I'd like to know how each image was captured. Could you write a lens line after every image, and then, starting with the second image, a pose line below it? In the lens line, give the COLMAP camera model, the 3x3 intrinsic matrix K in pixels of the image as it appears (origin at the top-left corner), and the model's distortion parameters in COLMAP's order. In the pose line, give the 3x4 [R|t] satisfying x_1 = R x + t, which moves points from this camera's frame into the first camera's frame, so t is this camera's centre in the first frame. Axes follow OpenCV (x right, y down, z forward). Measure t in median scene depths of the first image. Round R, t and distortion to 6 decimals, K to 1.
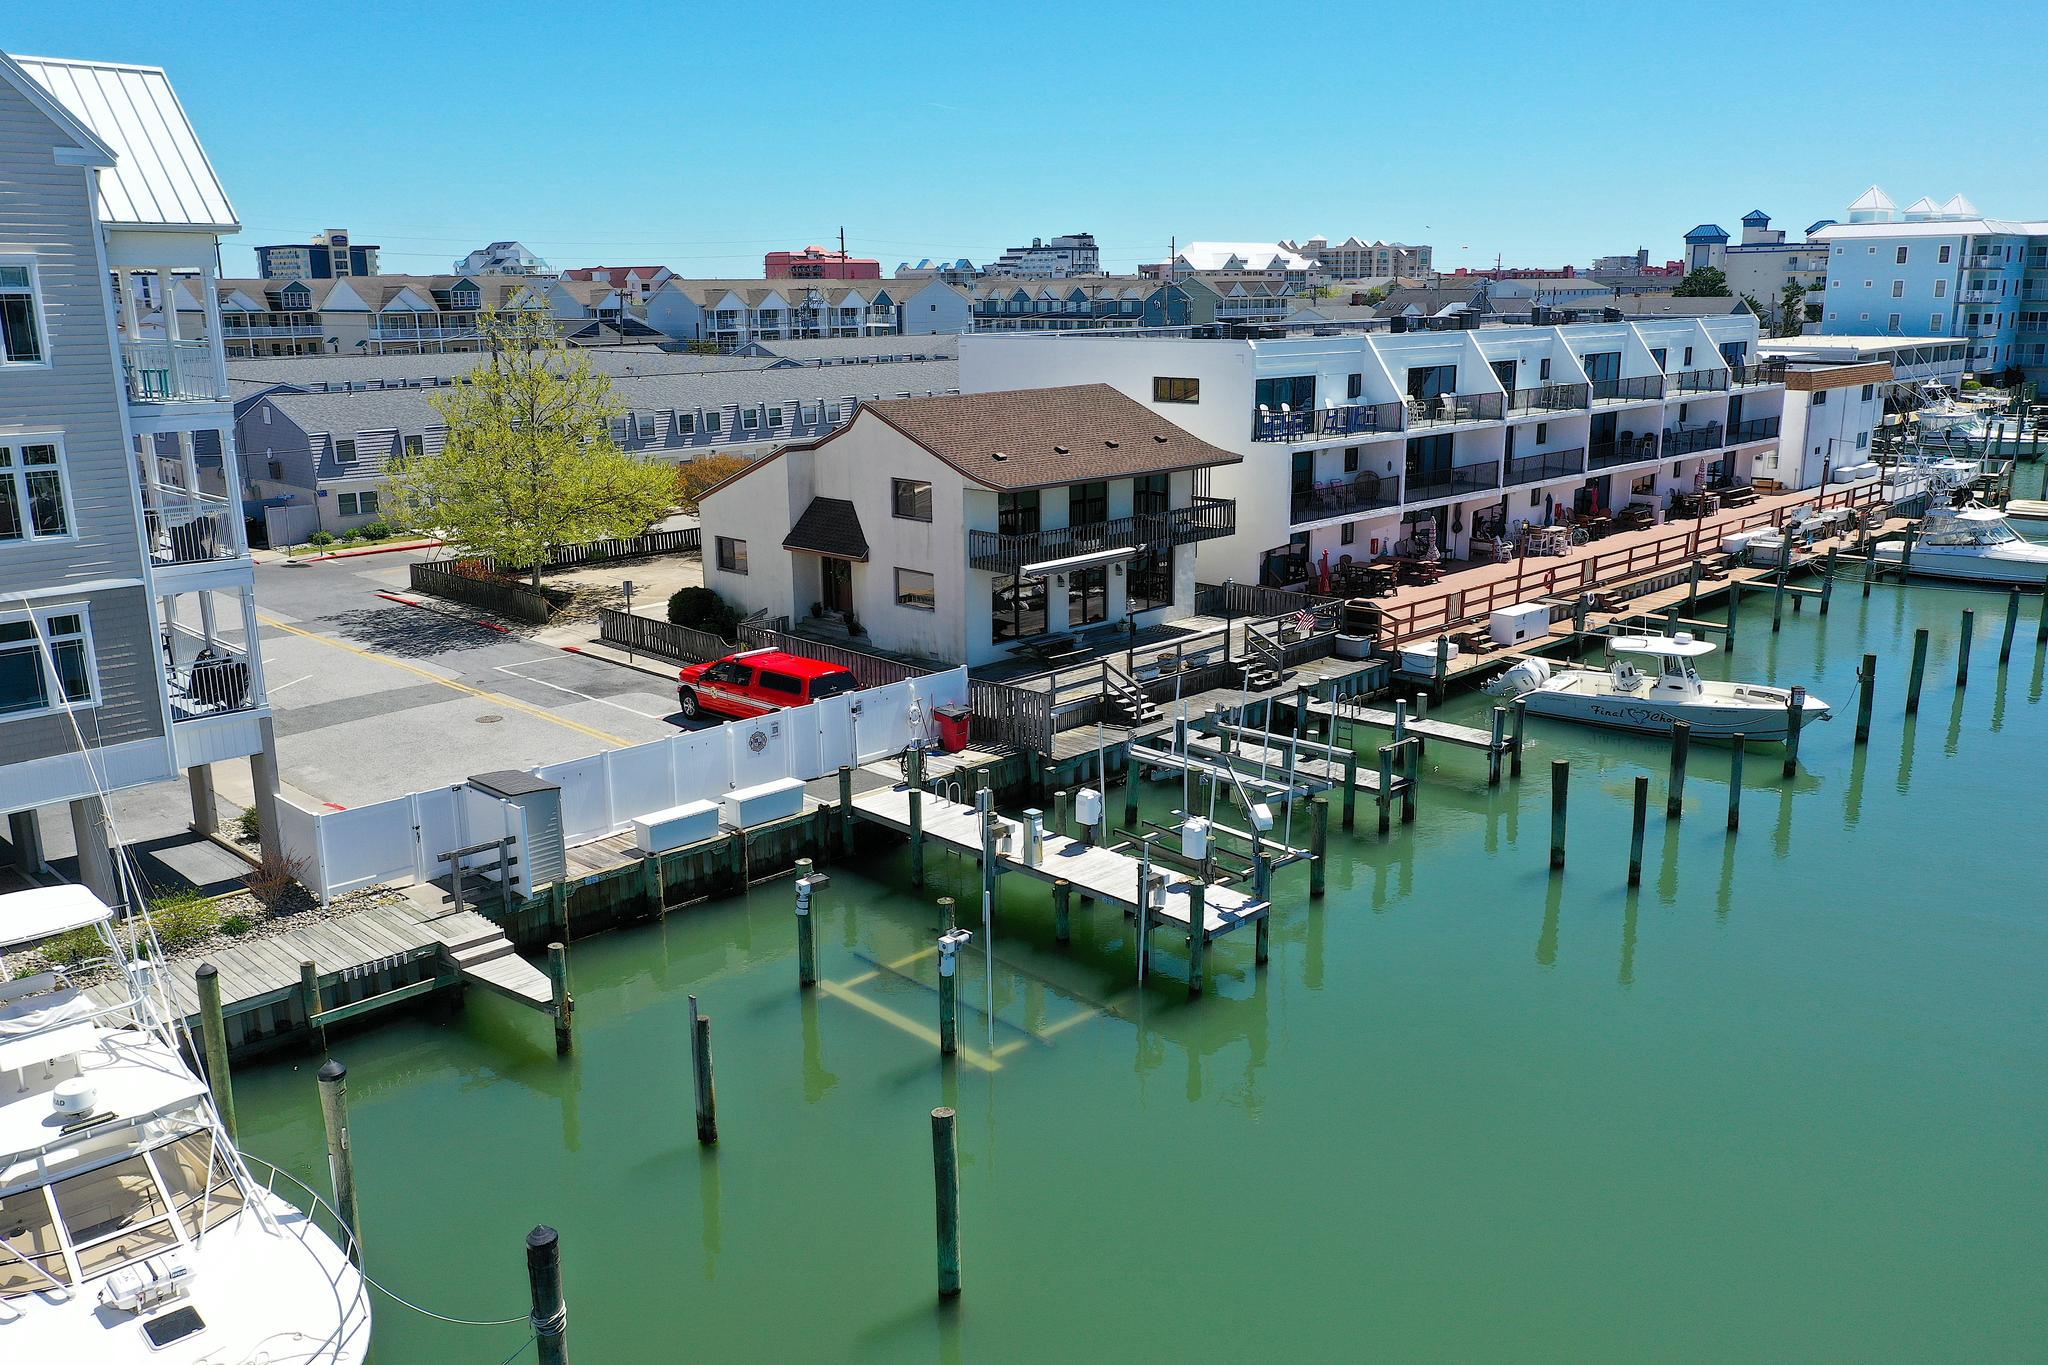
lens RADIAL K [[1614.0, 0, 1024.0], [0, 1614.0, 682.5], [0, 0, 1]] dist [0.002414, -0.001945]
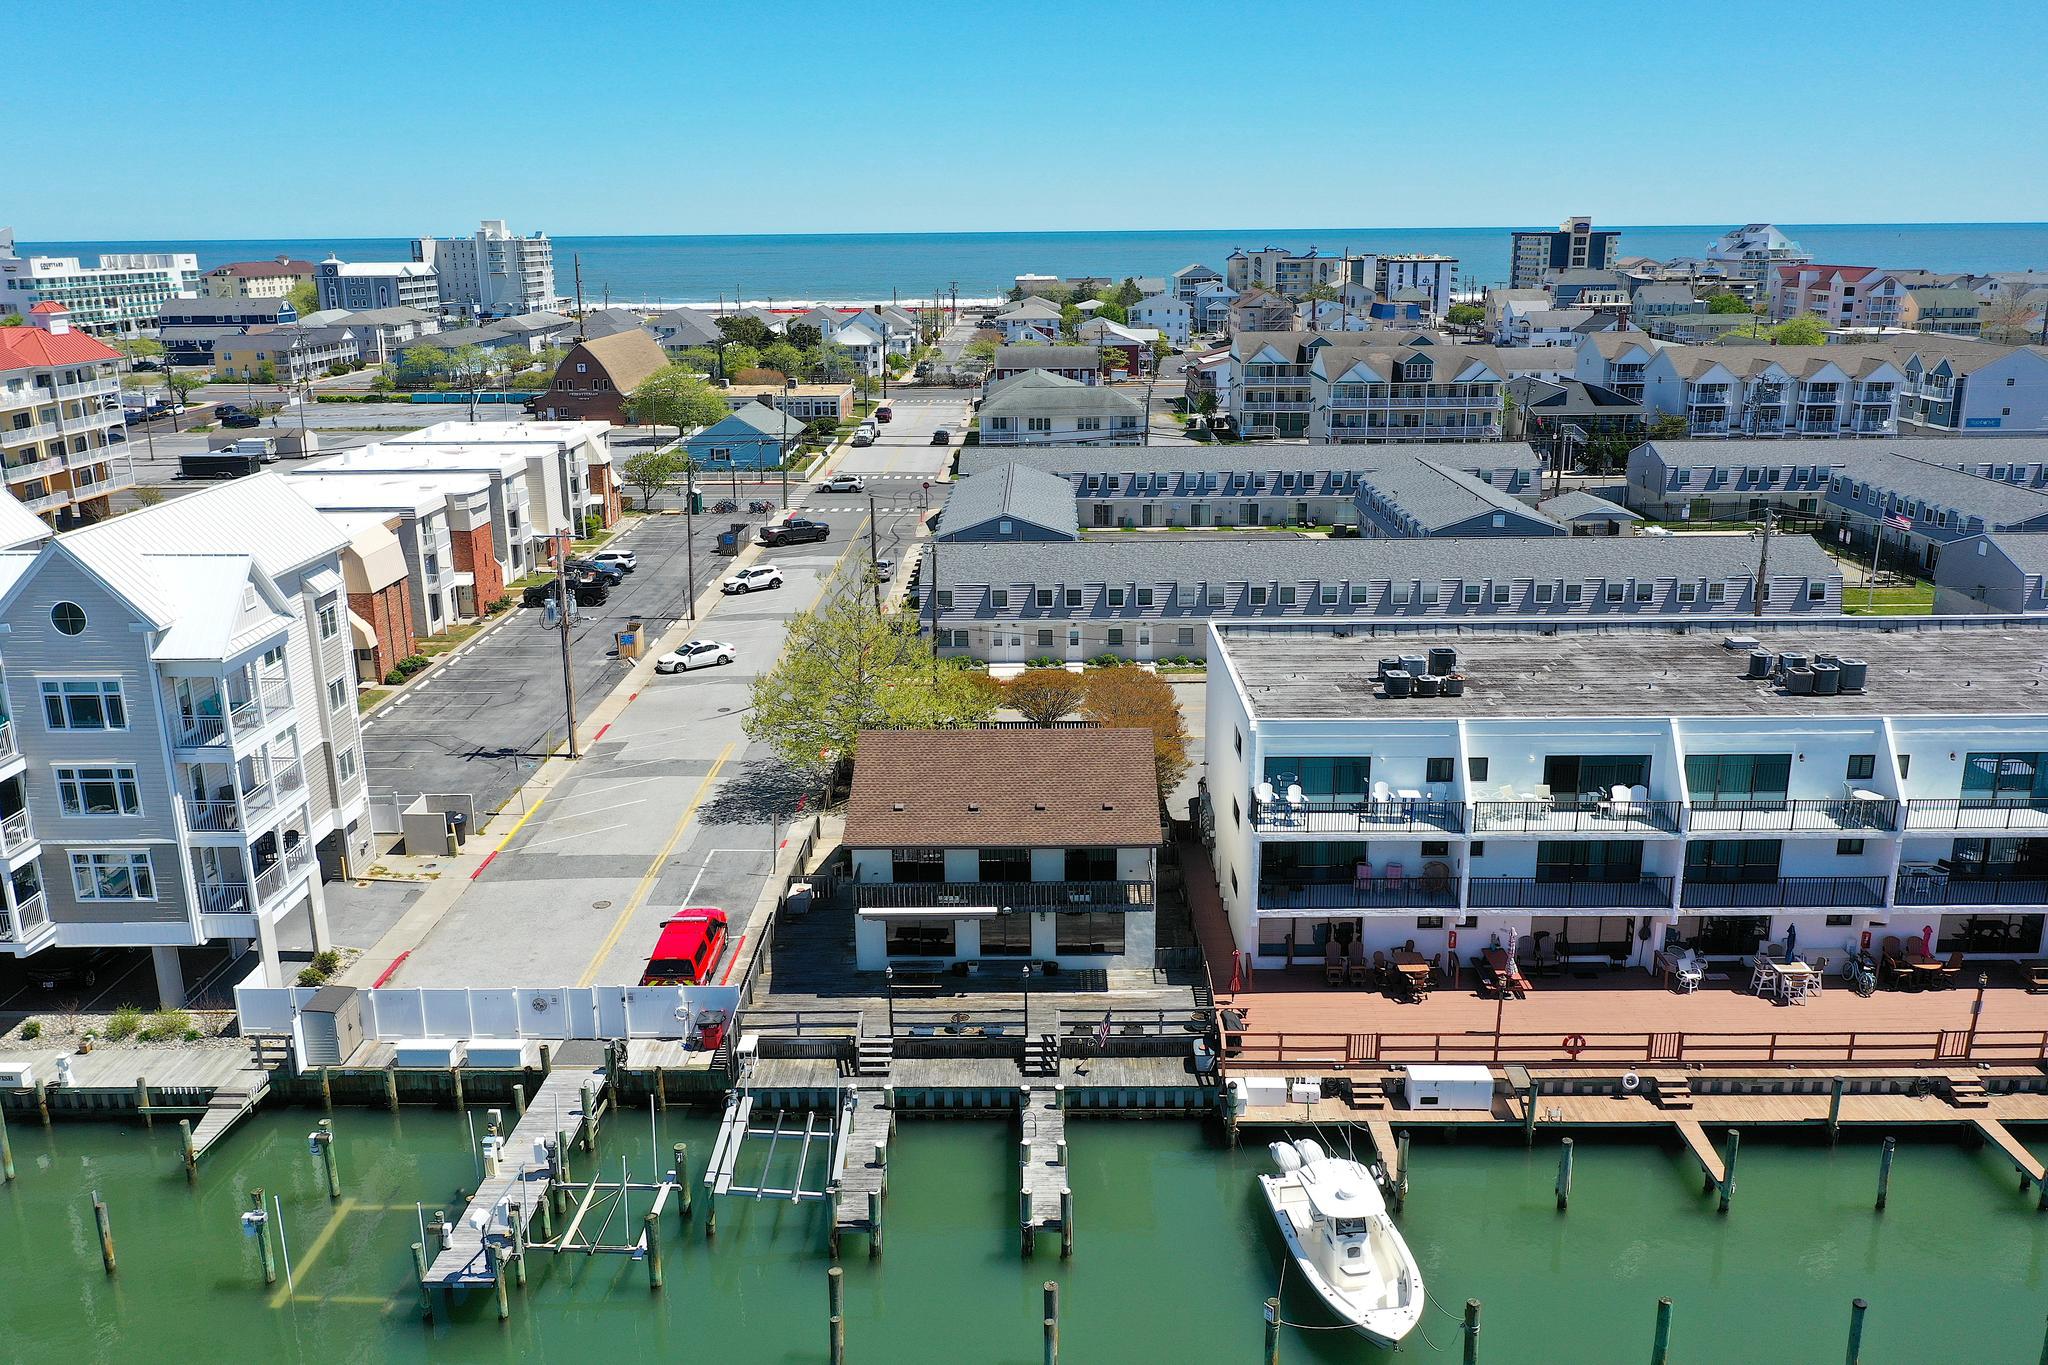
lens RADIAL K [[1616.5, 0, 1024.0], [0, 1616.5, 682.5], [0, 0, 1]] dist [-0.006745, 0.001840]
pose [[0.701365, 0.193252, -0.686106, 0.774054], [-0.166004, 0.980364, 0.106438, -0.340420], [0.693203, 0.039245, 0.719673, 0.194962]]
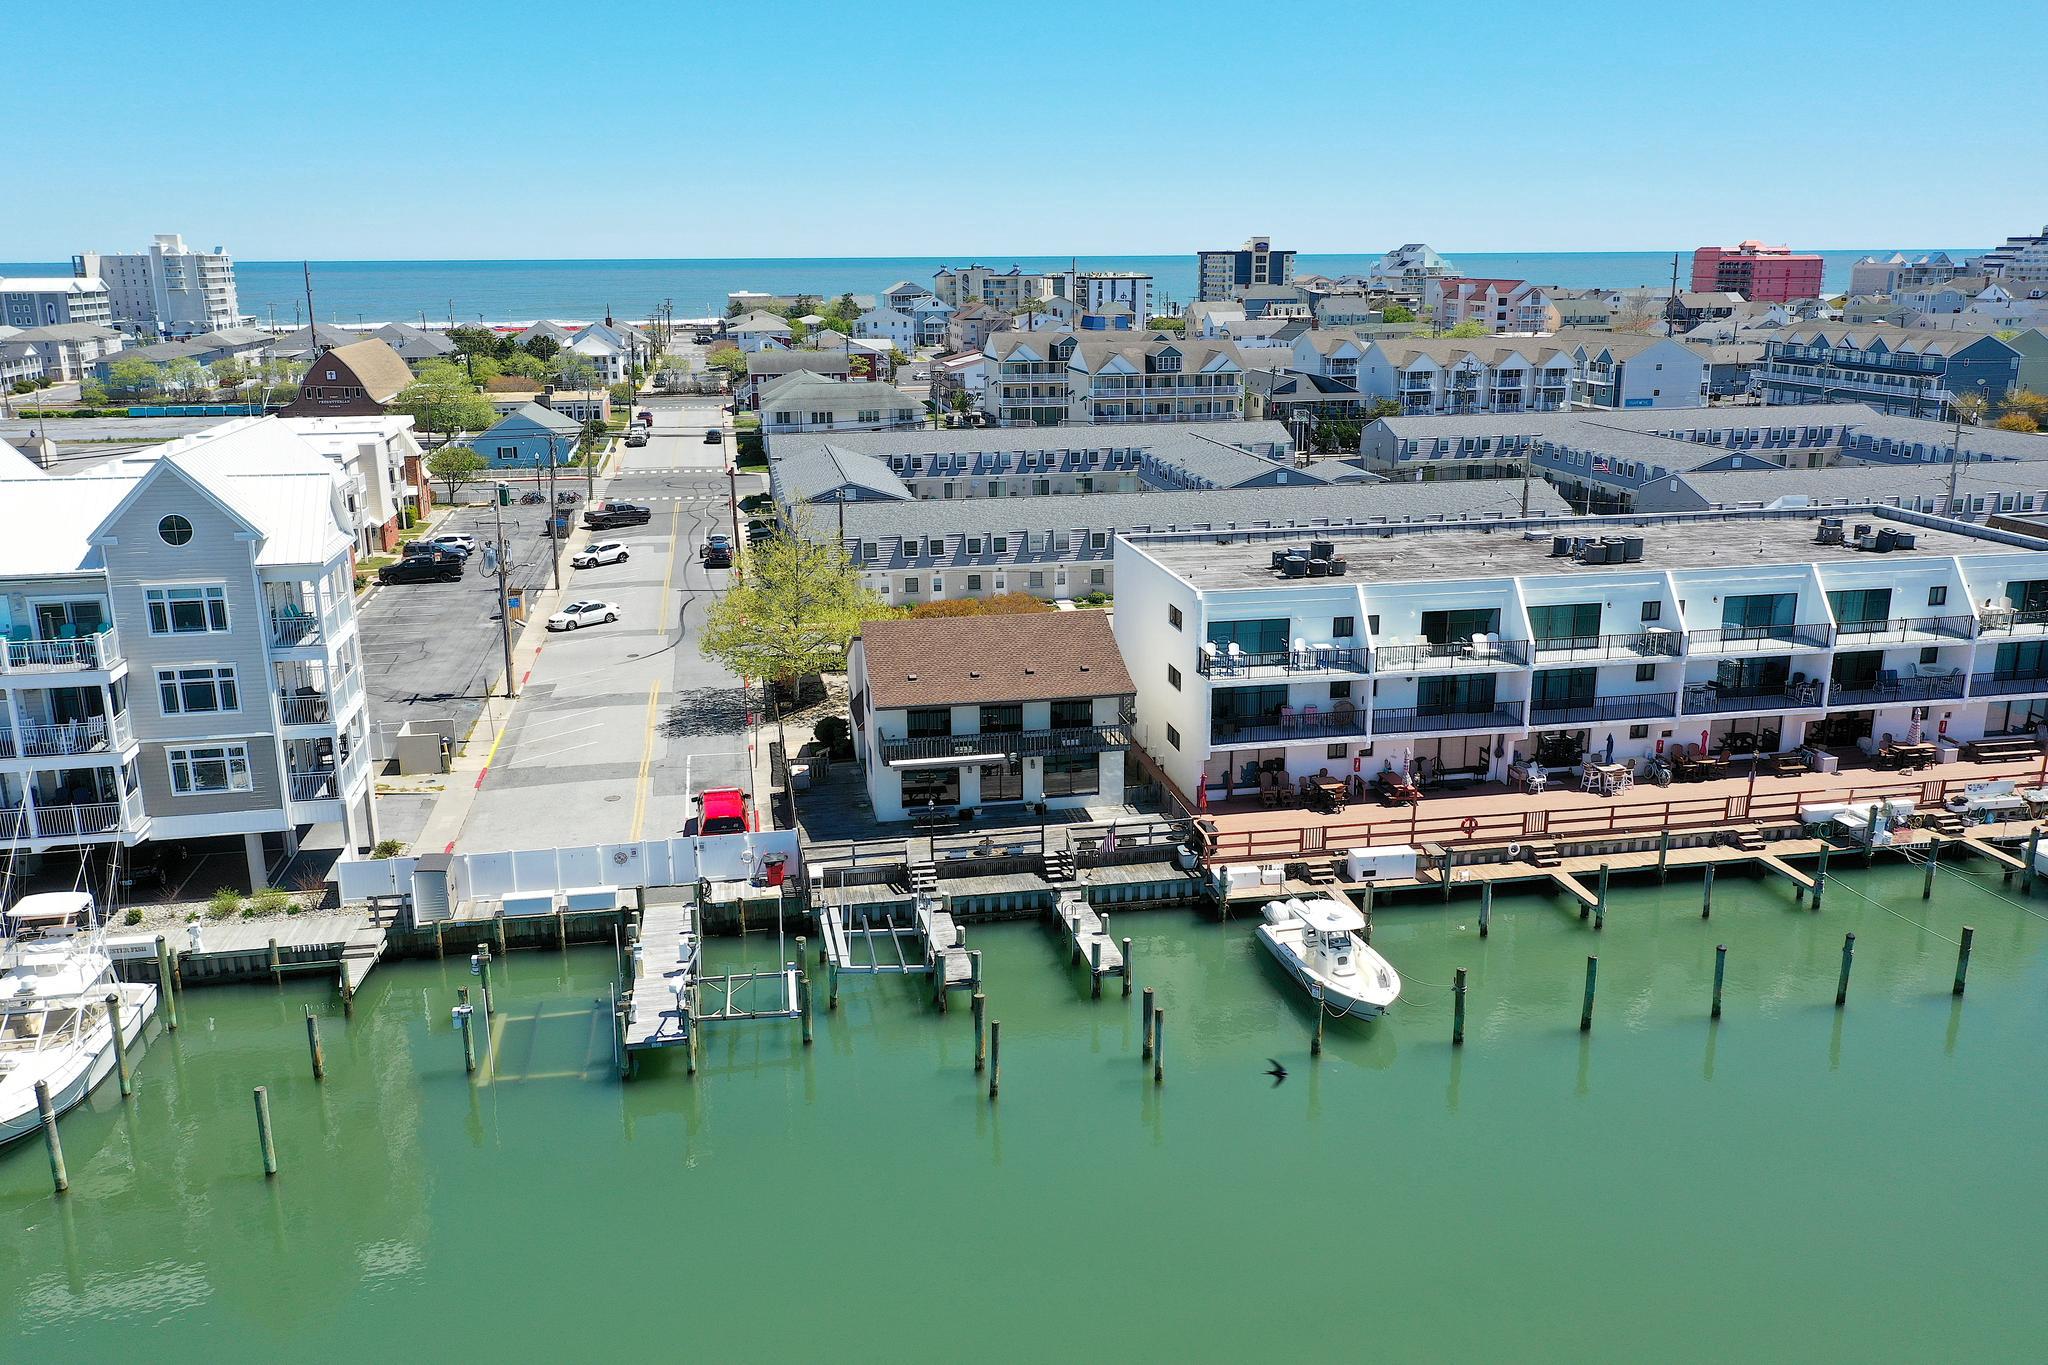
lens RADIAL K [[1614.0, 0, 1024.0], [0, 1614.0, 682.5], [0, 0, 1]] dist [0.002414, -0.001945]
pose [[0.826720, 0.146482, -0.543210, 0.756957], [-0.133996, 0.988993, 0.062760, -0.217224], [0.546424, 0.020903, 0.837248, -0.104218]]
